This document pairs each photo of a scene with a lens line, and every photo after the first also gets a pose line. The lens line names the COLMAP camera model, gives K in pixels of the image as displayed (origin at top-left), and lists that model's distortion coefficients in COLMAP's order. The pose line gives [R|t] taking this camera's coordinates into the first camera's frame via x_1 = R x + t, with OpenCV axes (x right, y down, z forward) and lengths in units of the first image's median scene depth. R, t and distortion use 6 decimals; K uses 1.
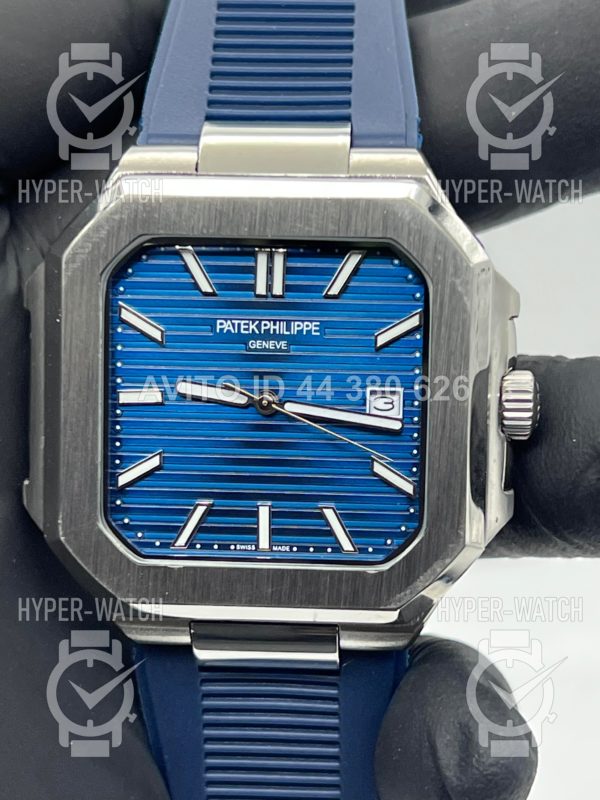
lens RADIAL K [[1846.9, 0, 299.9], [0, 1846.9, 443.4], [0, 0, 1]] dist [0.242223, 0.434045]
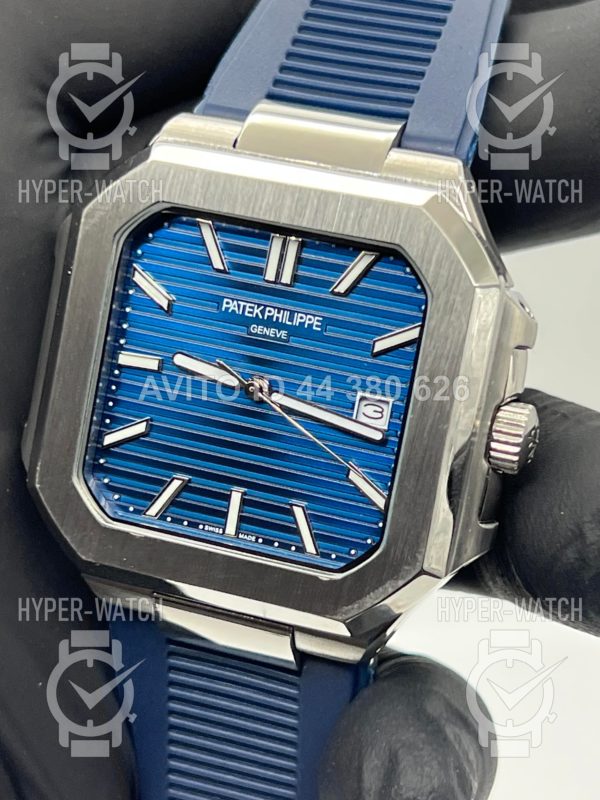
lens RADIAL K [[1846.9, 0, 299.9], [0, 1846.9, 443.4], [0, 0, 1]] dist [0.242223, 0.434045]
pose [[0.960998, 0.182305, -0.207960, 0.214422], [-0.180304, 0.983192, 0.028700, -0.026066], [0.209697, 0.009915, 0.977716, 0.040543]]
